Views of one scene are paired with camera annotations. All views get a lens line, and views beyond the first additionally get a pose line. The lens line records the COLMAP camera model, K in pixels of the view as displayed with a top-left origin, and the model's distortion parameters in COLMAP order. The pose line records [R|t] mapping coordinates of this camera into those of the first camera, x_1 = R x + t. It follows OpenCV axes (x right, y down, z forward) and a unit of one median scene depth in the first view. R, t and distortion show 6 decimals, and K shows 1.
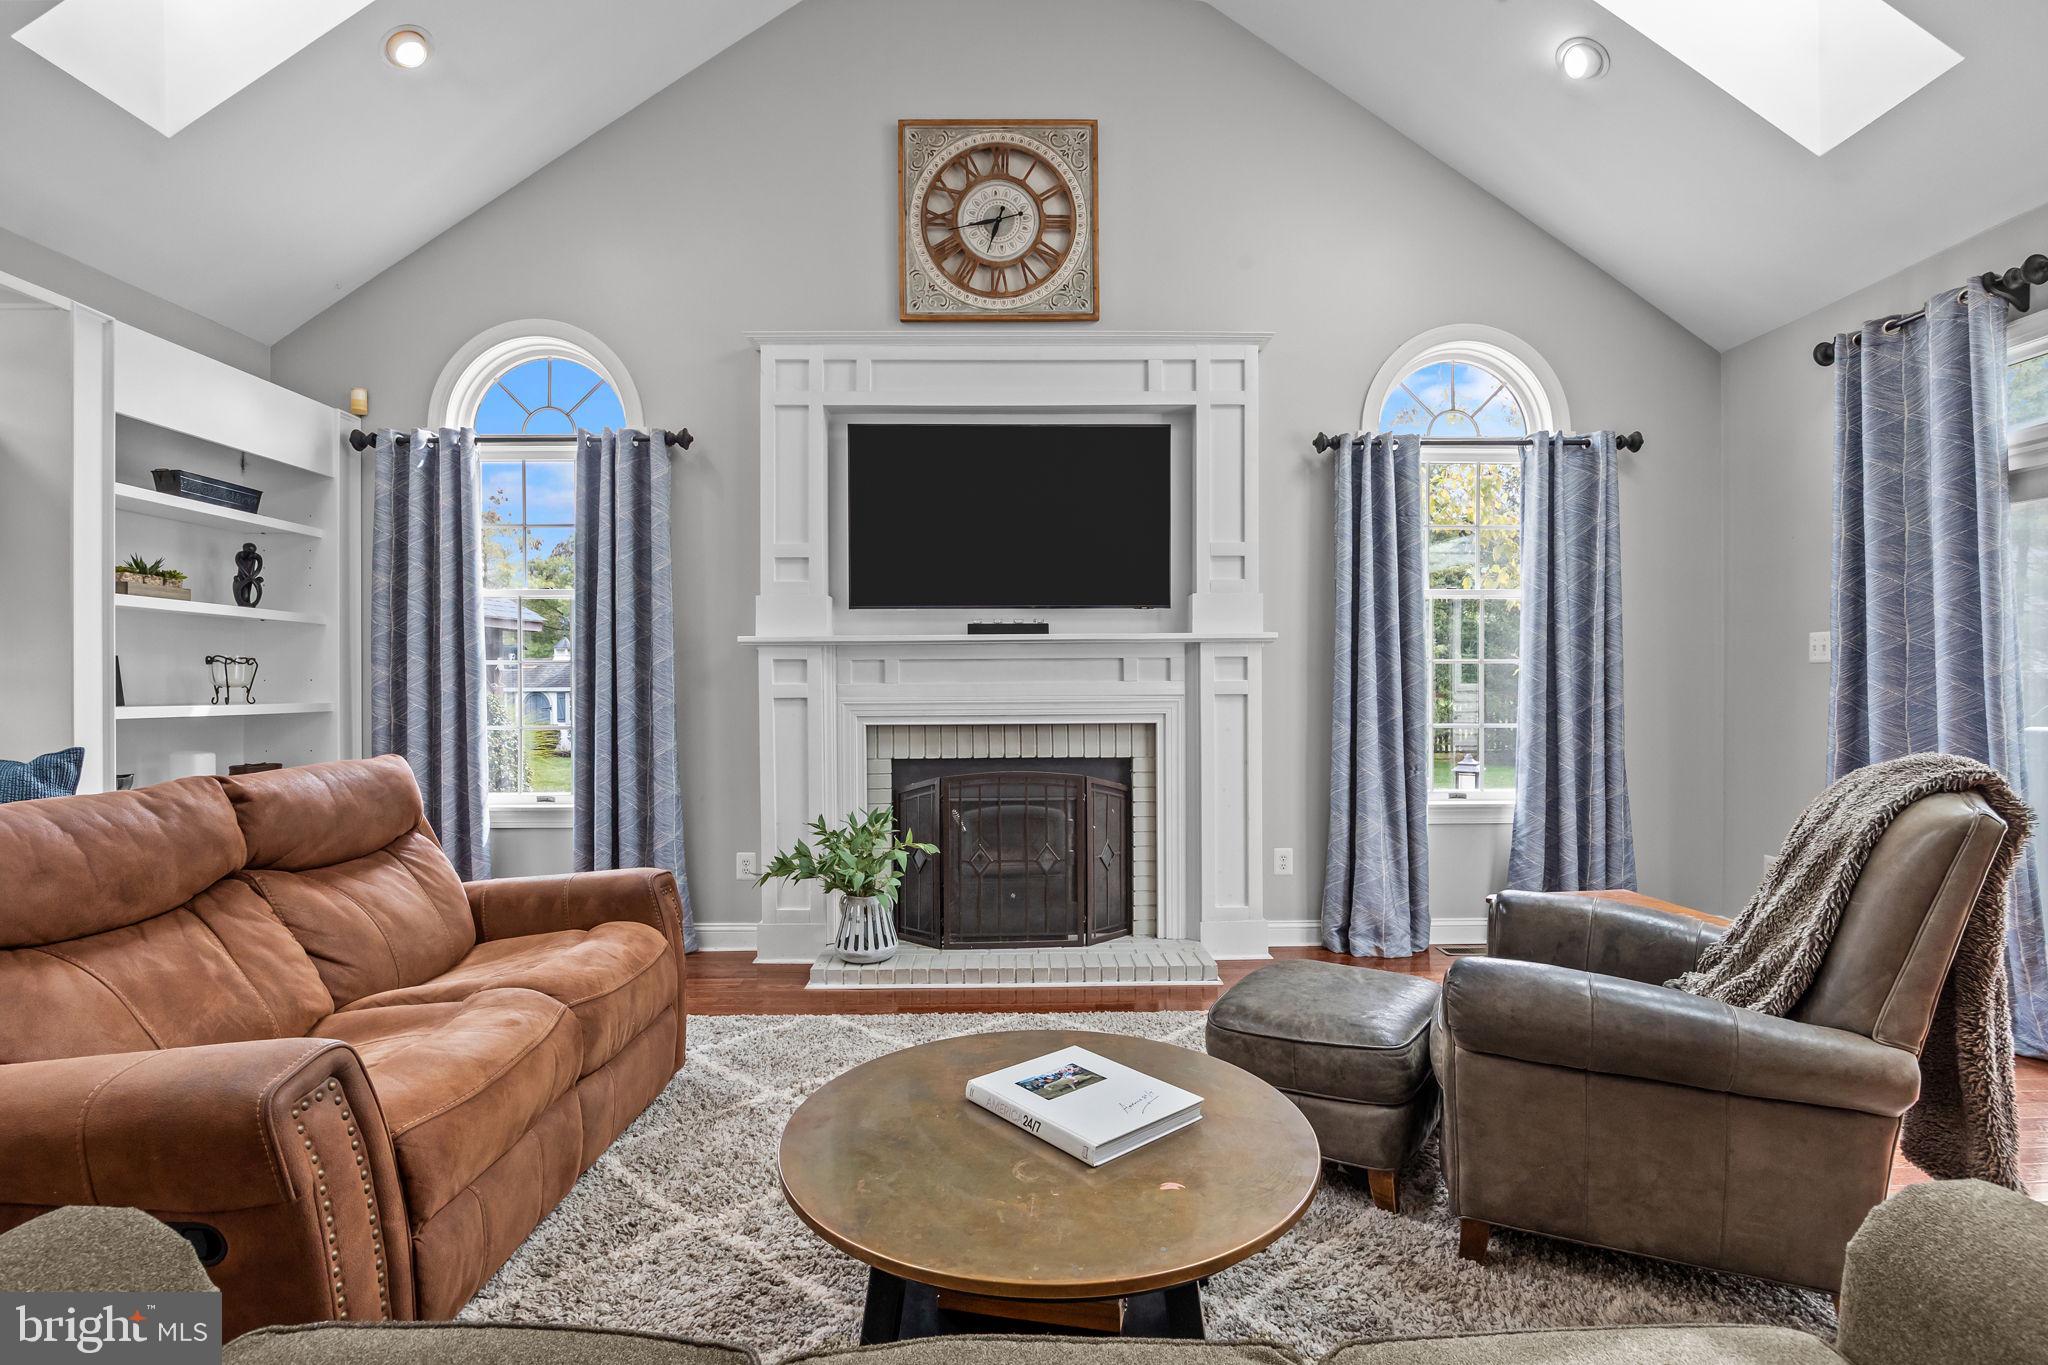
lens RADIAL K [[966.9, 0, 1024.0], [0, 966.9, 682.5], [0, 0, 1]] dist [-0.011375, 0.000098]
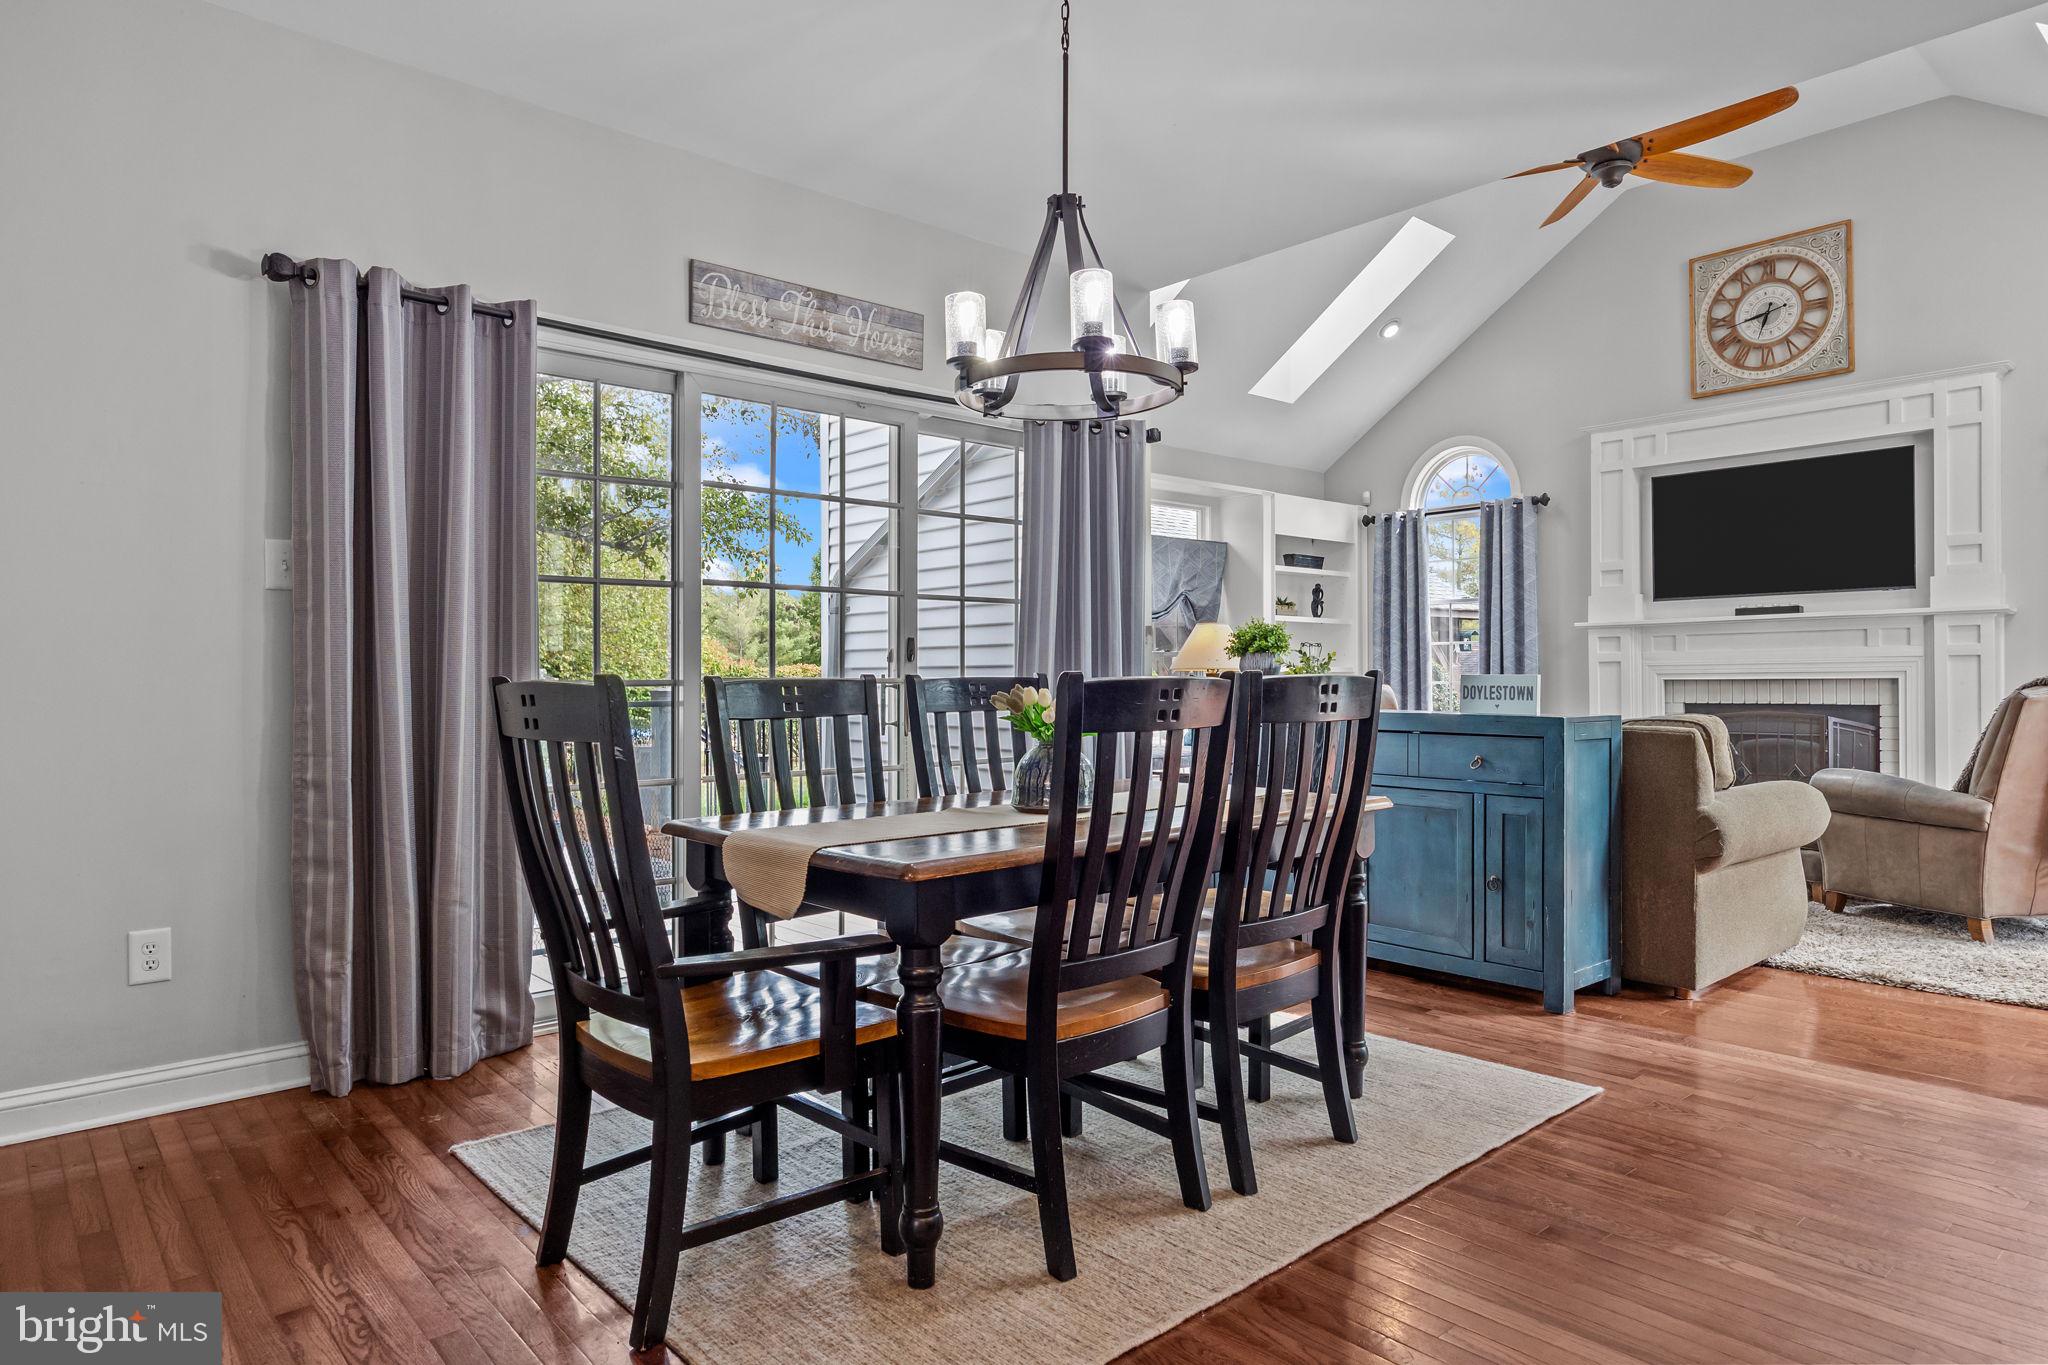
lens RADIAL K [[1217.0, 0, 1024.0], [0, 1217.0, 682.5], [0, 0, 1]] dist [-0.008523, 0.000185]
pose [[0.648675, 0.001330, -0.761065, 0.615003], [0.003965, 0.999979, 0.005127, 0.035018], [0.761055, -0.006343, 0.648656, -0.951326]]
